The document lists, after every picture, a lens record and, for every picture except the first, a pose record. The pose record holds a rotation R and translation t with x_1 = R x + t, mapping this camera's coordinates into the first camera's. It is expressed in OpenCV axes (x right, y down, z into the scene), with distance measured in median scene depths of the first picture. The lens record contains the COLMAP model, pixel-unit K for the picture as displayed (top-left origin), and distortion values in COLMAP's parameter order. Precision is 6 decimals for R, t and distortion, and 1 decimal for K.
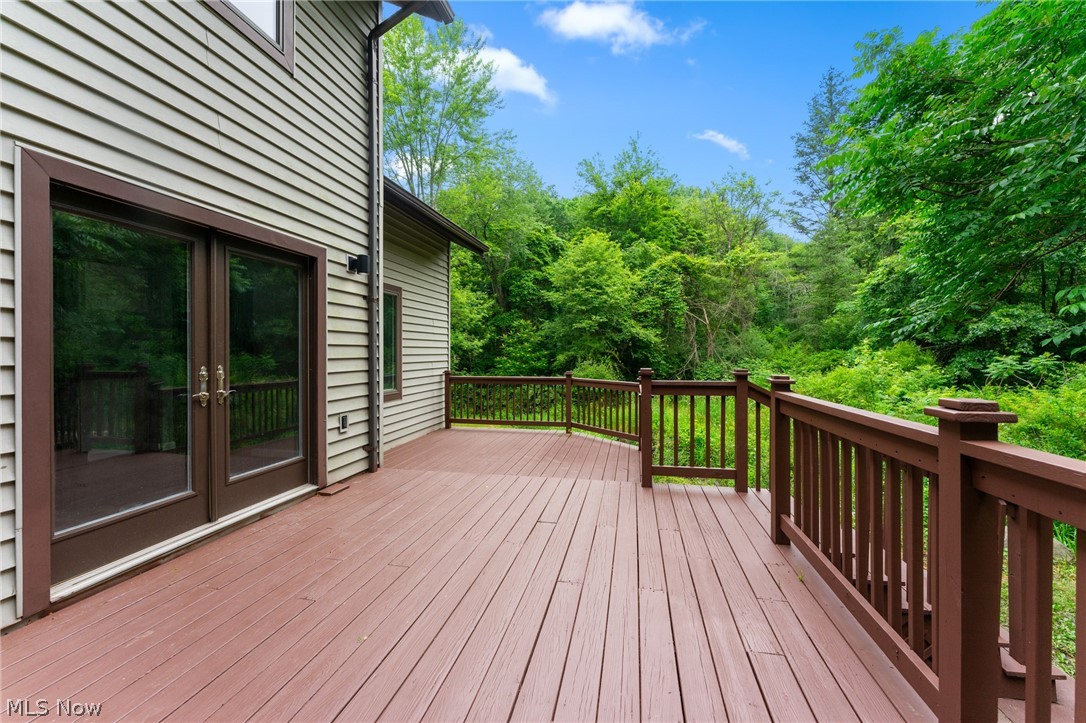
lens RADIAL K [[433.8, 0, 541.1], [0, 433.8, 355.7], [0, 0, 1]] dist [0.015229, -0.000100]
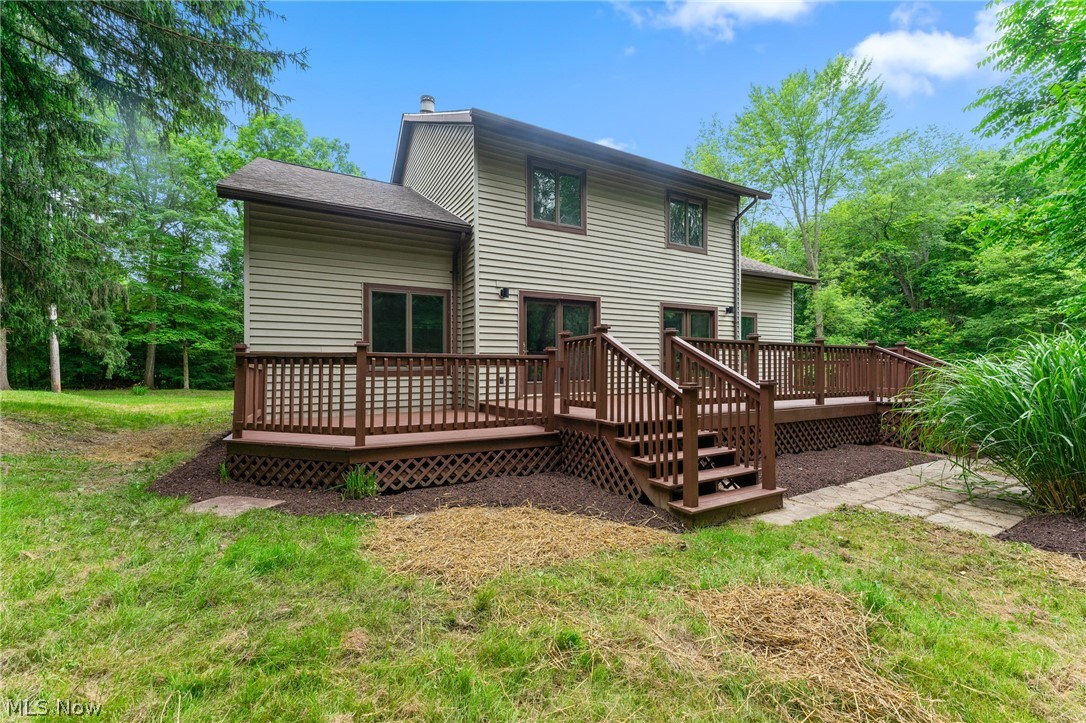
lens RADIAL K [[433.8, 0, 541.1], [0, 433.8, 355.7], [0, 0, 1]] dist [0.015229, -0.000100]
pose [[0.646295, -0.017830, -0.762880, 0.842182], [-0.002673, 0.999668, -0.025629, 0.137945], [0.763083, 0.018604, 0.646032, -1.562490]]
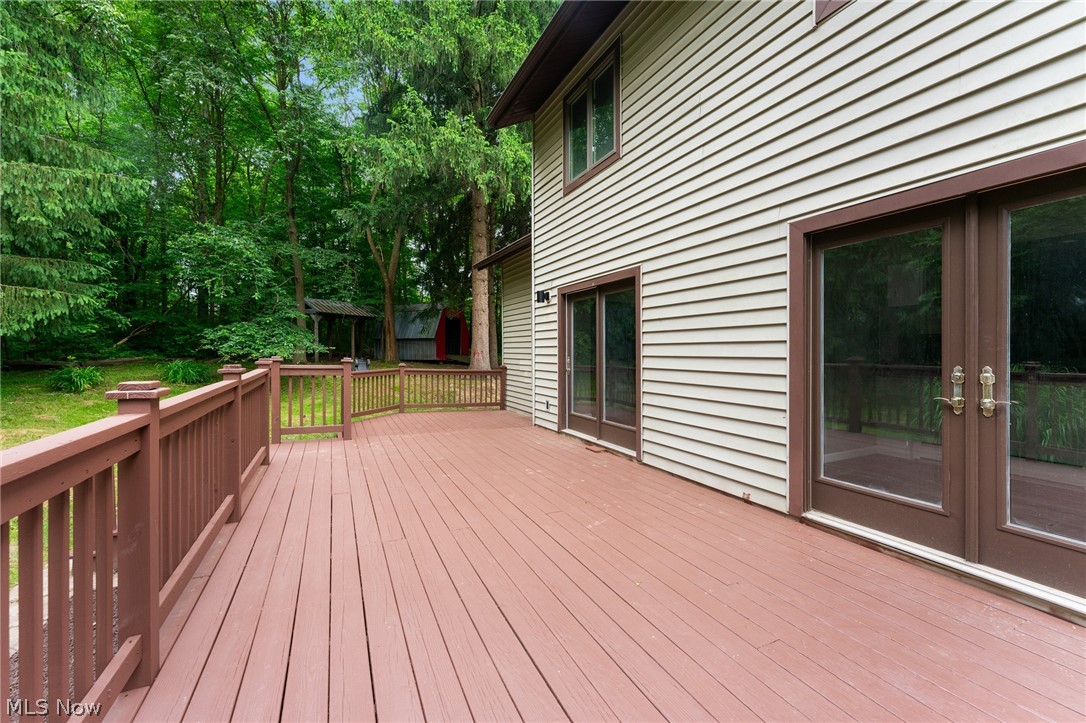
lens RADIAL K [[433.8, 0, 541.1], [0, 433.8, 355.7], [0, 0, 1]] dist [0.015229, -0.000100]
pose [[-0.782783, 0.012392, -0.622171, 0.249994], [0.000494, 0.999814, 0.019293, -0.008127], [0.622294, 0.014794, -0.782644, 0.793215]]
